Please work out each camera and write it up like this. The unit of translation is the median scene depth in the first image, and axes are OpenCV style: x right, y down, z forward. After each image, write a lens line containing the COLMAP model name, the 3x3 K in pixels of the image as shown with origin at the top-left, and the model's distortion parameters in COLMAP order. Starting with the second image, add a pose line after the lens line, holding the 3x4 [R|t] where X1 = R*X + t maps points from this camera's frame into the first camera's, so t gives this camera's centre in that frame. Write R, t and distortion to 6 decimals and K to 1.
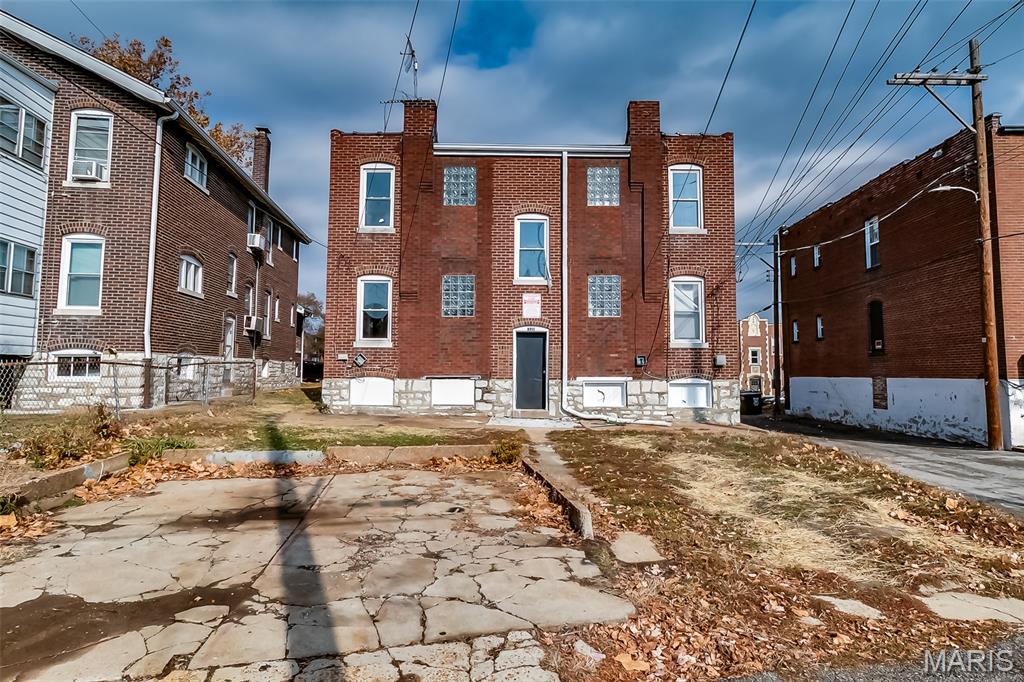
lens RADIAL K [[467.7, 0, 517.2], [0, 467.7, 334.5], [0, 0, 1]] dist [0.000869, -0.000515]
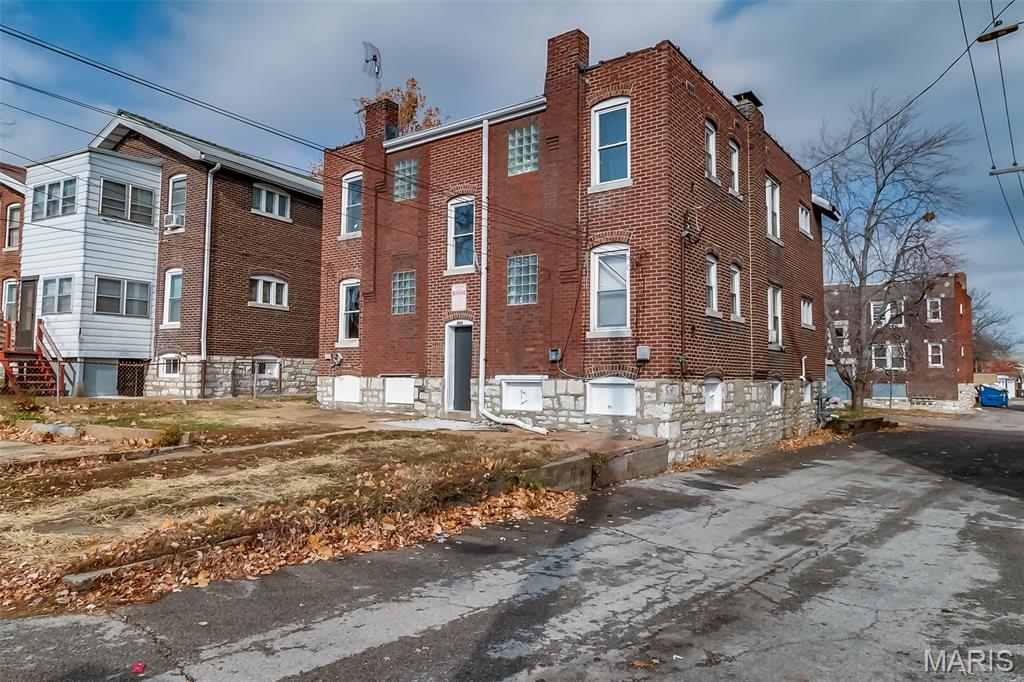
lens RADIAL K [[526.5, 0, 512.0], [0, 526.5, 341.0], [0, 0, 1]] dist [-0.001131, 0.000033]
pose [[0.865940, -0.030408, -0.499222, 0.639442], [0.034670, 0.999399, -0.000736, 0.028396], [0.498944, -0.016670, 0.866474, 0.161275]]
